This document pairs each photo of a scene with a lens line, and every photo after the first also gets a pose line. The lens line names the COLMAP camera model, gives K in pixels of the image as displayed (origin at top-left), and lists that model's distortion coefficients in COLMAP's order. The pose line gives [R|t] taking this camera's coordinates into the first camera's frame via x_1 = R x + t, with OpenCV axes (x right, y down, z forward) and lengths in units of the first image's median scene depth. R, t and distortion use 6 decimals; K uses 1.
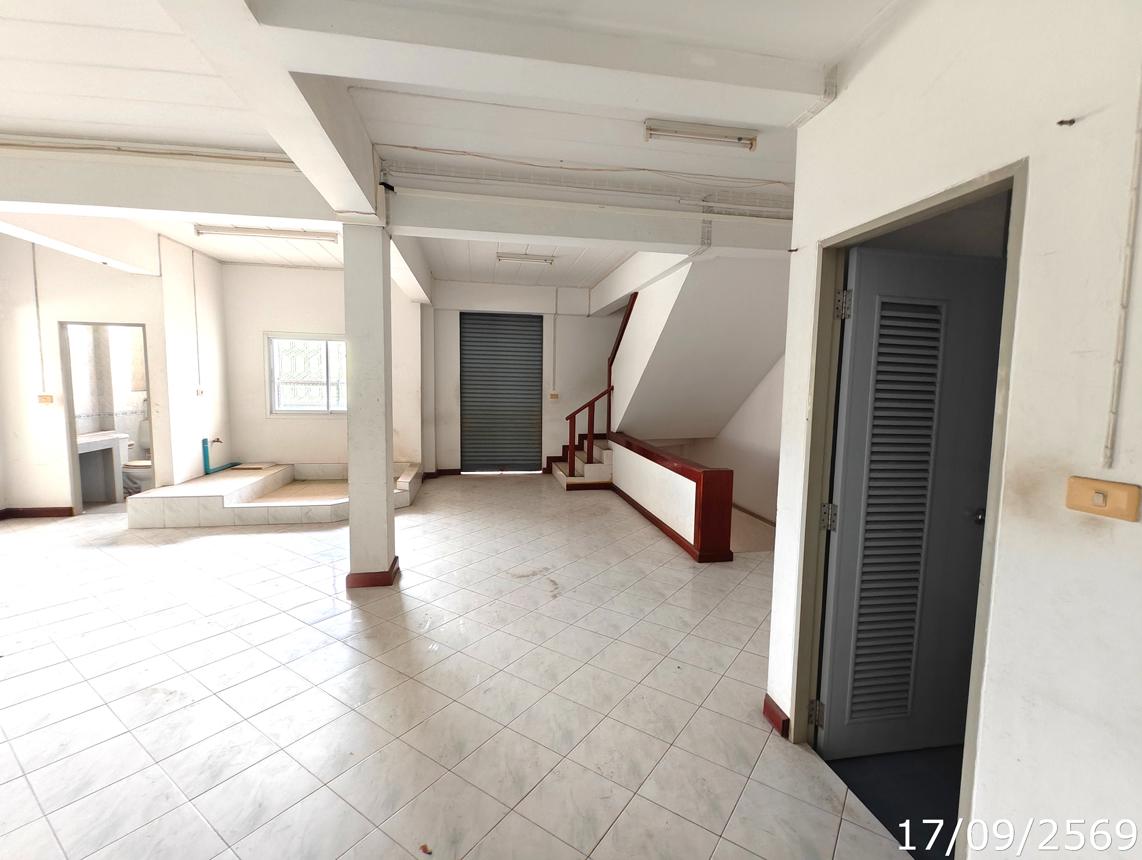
lens RADIAL K [[523.2, 0, 572.9], [0, 523.2, 433.1], [0, 0, 1]] dist [0.001761, 0.000270]
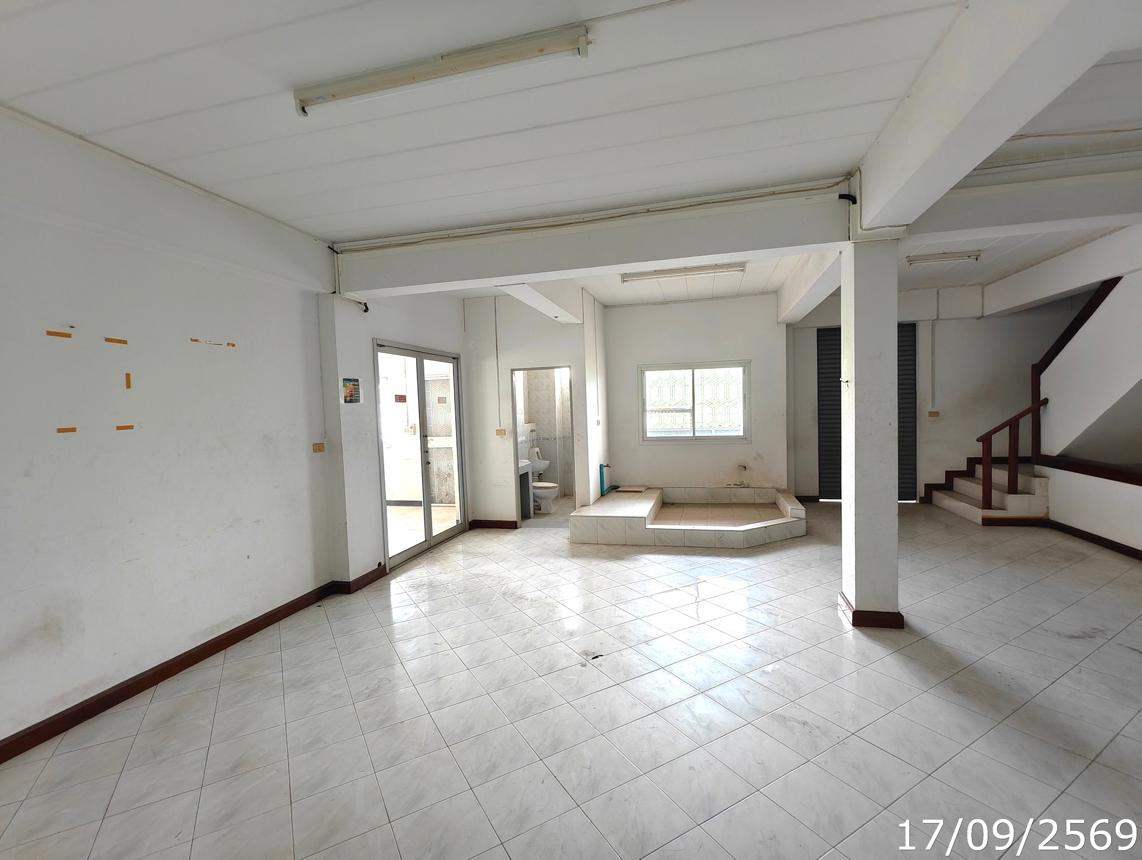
lens RADIAL K [[523.2, 0, 574.8], [0, 523.2, 429.1], [0, 0, 1]] dist [0.001761, 0.000270]
pose [[0.911168, -0.027759, -0.411099, -0.262131], [0.006673, 0.998591, -0.052638, -0.004402], [0.411981, 0.045218, 0.910070, -0.037347]]
